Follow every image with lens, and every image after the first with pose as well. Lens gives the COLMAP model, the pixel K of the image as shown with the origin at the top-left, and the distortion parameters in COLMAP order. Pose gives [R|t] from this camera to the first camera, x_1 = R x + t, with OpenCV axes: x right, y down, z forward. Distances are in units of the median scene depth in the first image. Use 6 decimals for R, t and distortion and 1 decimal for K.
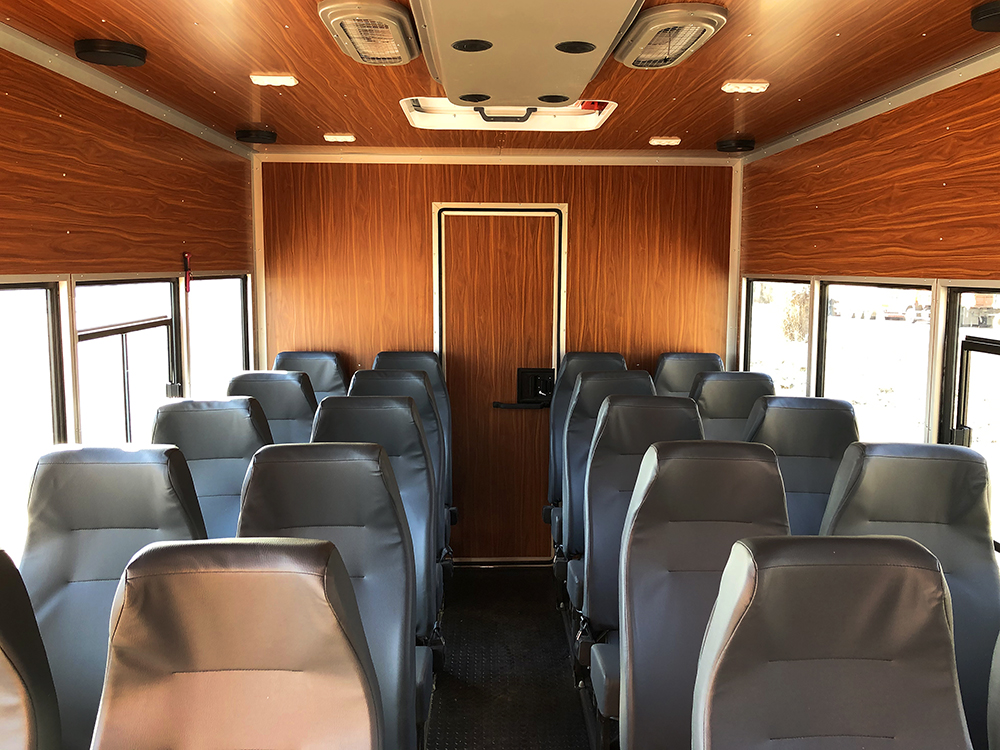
lens RADIAL K [[871.8, 0, 493.3], [0, 871.8, 374.5], [0, 0, 1]] dist [0.000288, 0.042969]
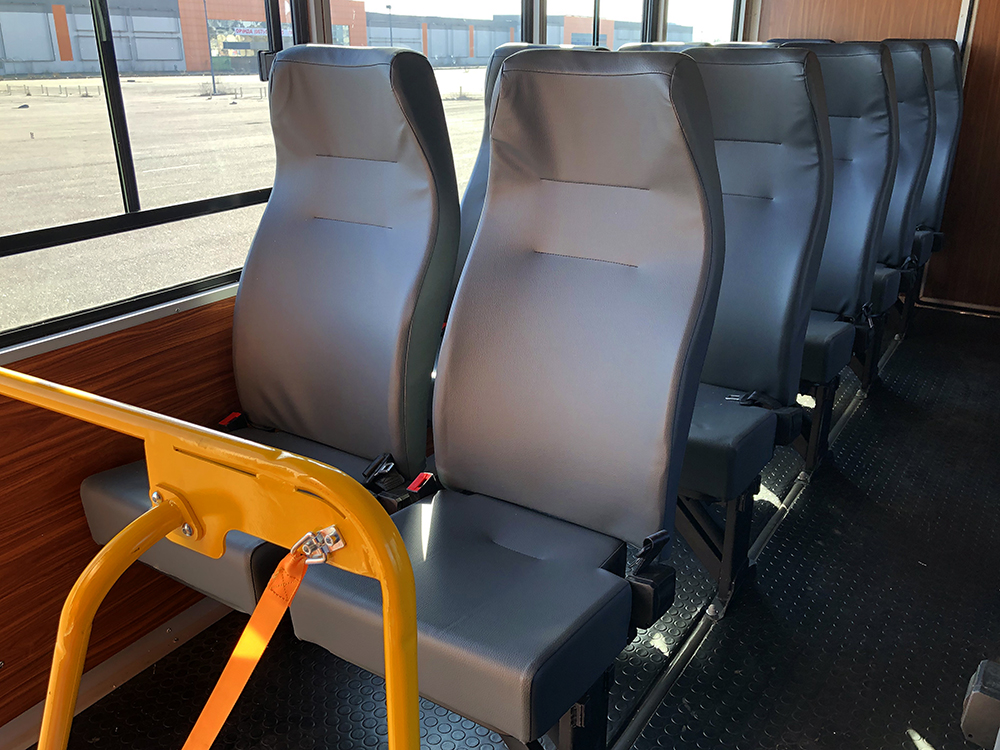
lens RADIAL K [[871.8, 0, 494.2], [0, 871.8, 379.8], [0, 0, 1]] dist [0.000288, 0.042969]
pose [[0.836097, 0.205767, -0.508529, 0.125664], [-0.068764, 0.958988, 0.274980, 0.180681], [0.544255, -0.194942, 0.815956, 0.010146]]
